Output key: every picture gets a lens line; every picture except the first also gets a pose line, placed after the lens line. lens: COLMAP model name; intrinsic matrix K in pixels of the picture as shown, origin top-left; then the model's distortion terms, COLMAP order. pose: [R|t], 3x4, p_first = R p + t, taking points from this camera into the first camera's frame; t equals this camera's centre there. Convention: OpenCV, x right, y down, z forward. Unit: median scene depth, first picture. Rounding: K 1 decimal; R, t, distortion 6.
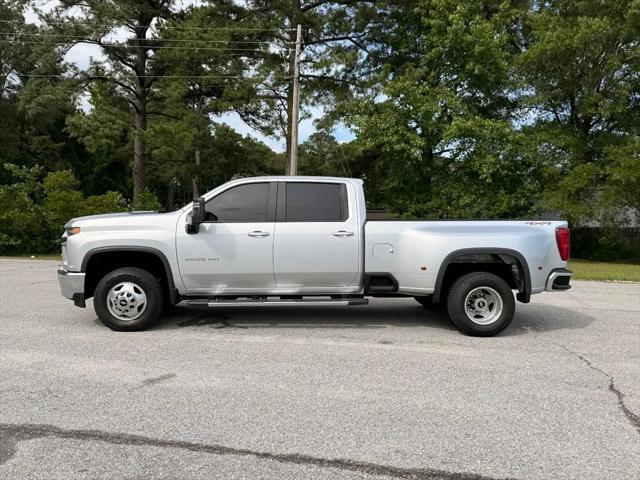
lens RADIAL K [[551.9, 0, 320.0], [0, 551.9, 240.0], [0, 0, 1]] dist [0.006592, -0.008079]
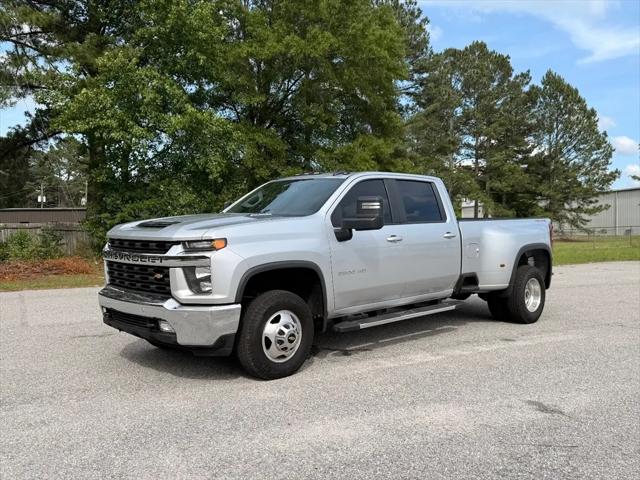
lens RADIAL K [[600.6, 0, 320.0], [0, 600.6, 240.0], [0, 0, 1]] dist [0.091950, -0.164146]
pose [[0.748526, -0.036281, 0.662112, -0.811930], [0.037907, 0.999210, 0.011898, -0.023738], [-0.662021, 0.016193, 0.749311, 0.357295]]
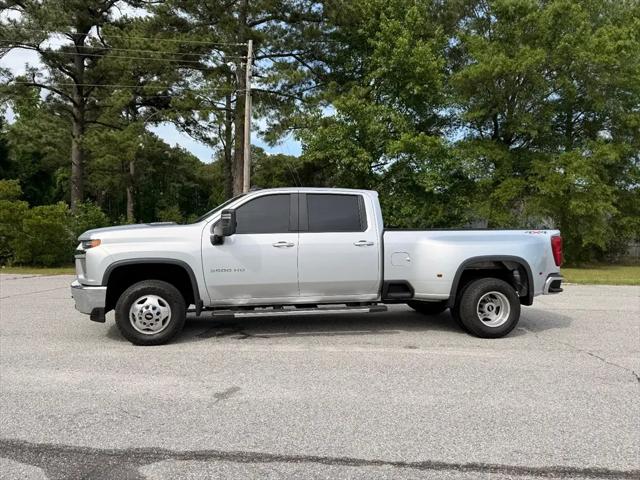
lens RADIAL K [[530.3, 0, 320.0], [0, 530.3, 240.0], [0, 0, 1]] dist [0.003107, -0.006067]
pose [[0.989406, -0.007974, 0.144959, -0.182151], [0.010094, 0.999853, -0.013894, -0.005020], [-0.144827, 0.015210, 0.989340, 0.023609]]
